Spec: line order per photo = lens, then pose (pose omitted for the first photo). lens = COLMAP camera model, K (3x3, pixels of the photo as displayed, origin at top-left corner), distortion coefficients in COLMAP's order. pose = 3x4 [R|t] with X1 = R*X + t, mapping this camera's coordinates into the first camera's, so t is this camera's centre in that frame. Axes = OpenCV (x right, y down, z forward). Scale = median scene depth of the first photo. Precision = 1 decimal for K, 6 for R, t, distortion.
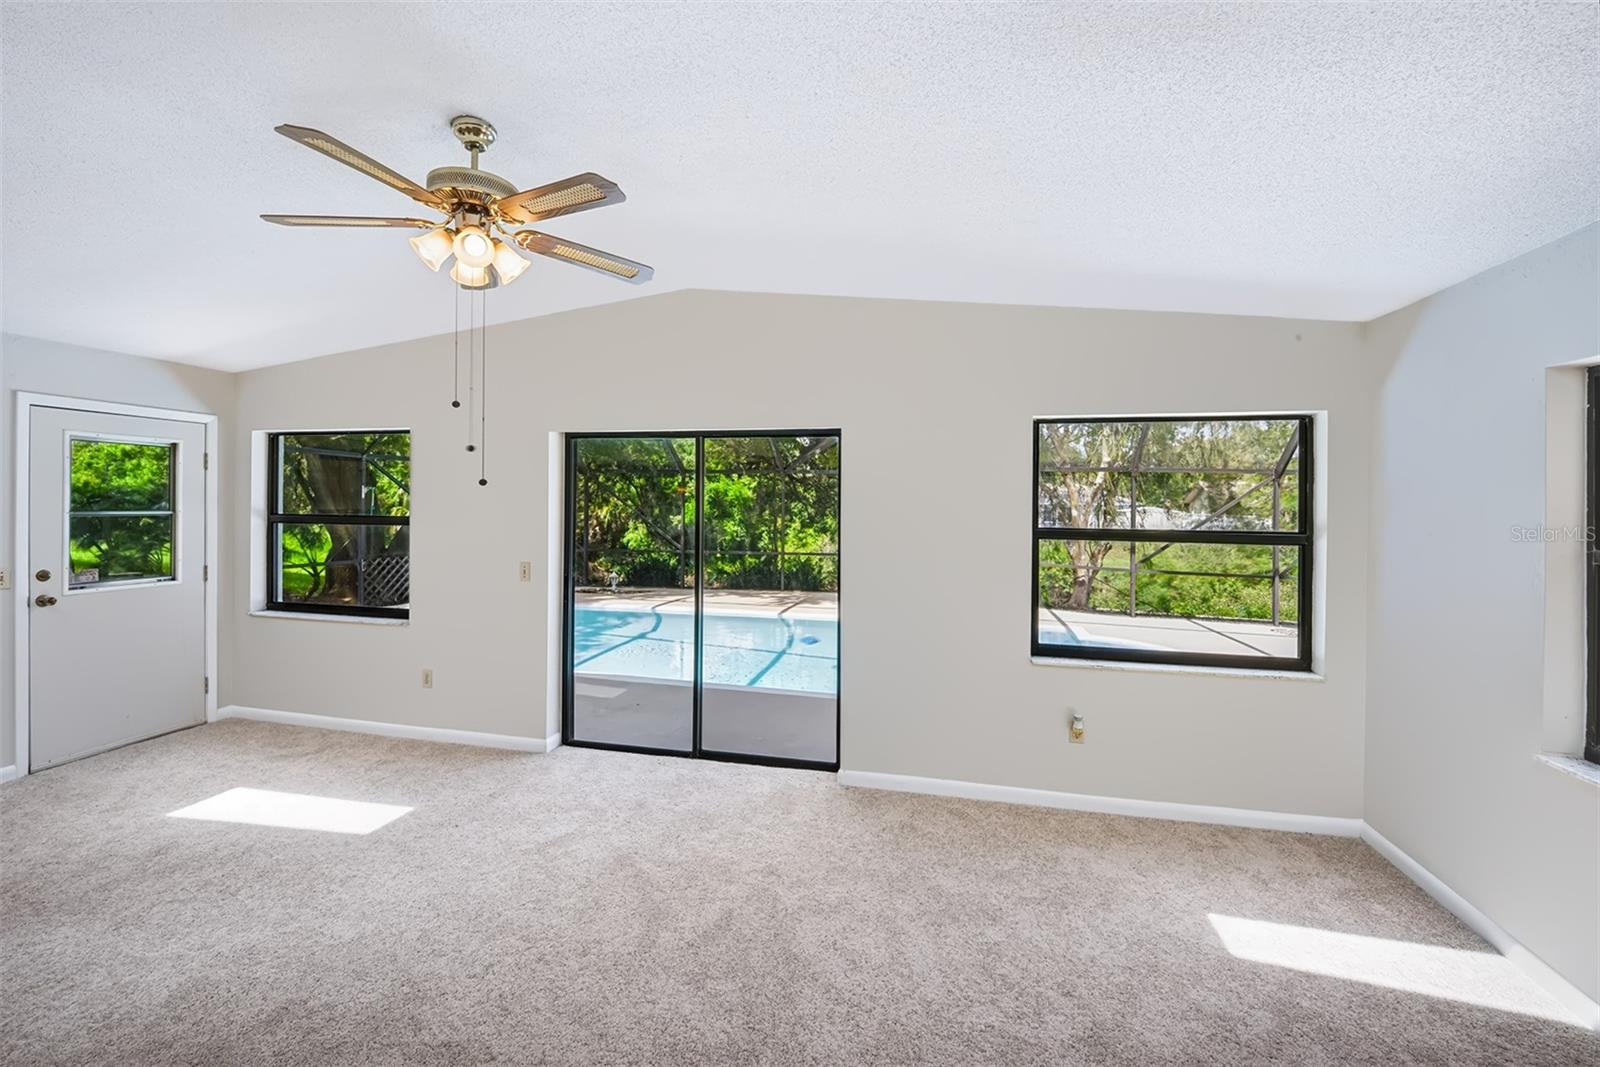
lens RADIAL K [[674.7, 0, 798.7], [0, 674.7, 495.3], [0, 0, 1]] dist [-0.017094, -0.000075]
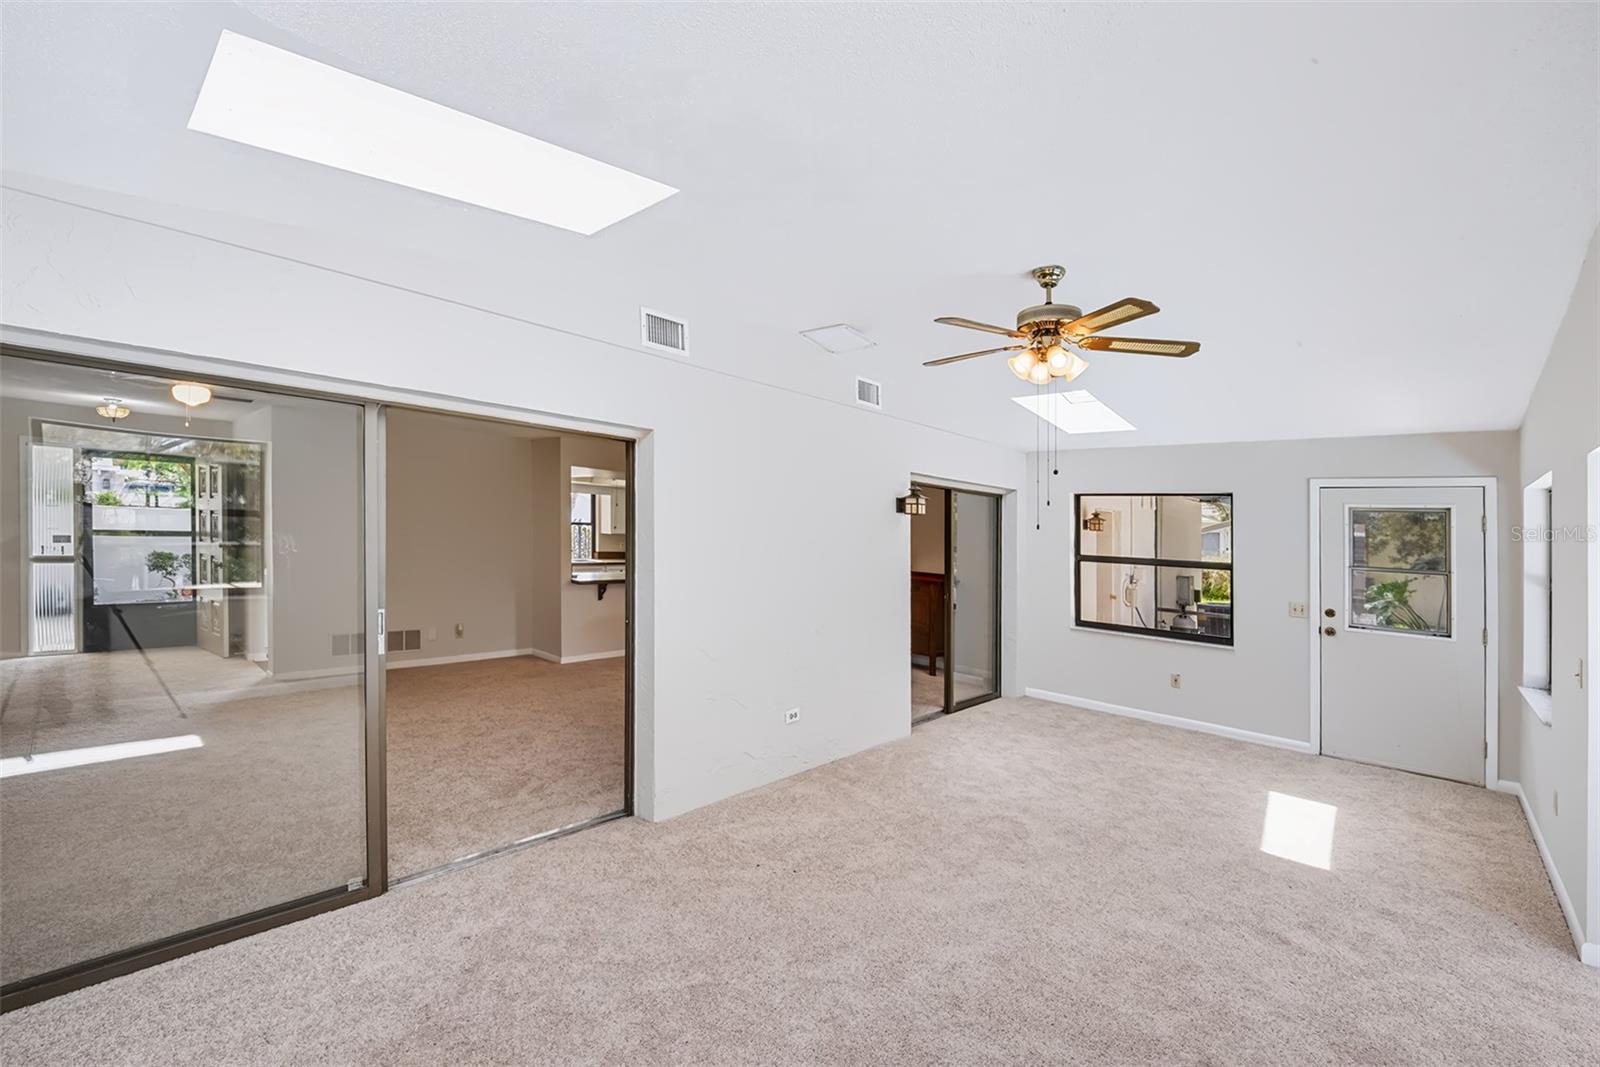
lens RADIAL K [[646.4, 0, 798.3], [0, 646.4, 571.6], [0, 0, 1]] dist [-0.018518, -0.000041]
pose [[-0.479287, 0.020334, -0.877423, 0.518242], [-0.039999, 0.998187, 0.044982, 0.021754], [0.876746, 0.056655, -0.477605, 0.650479]]
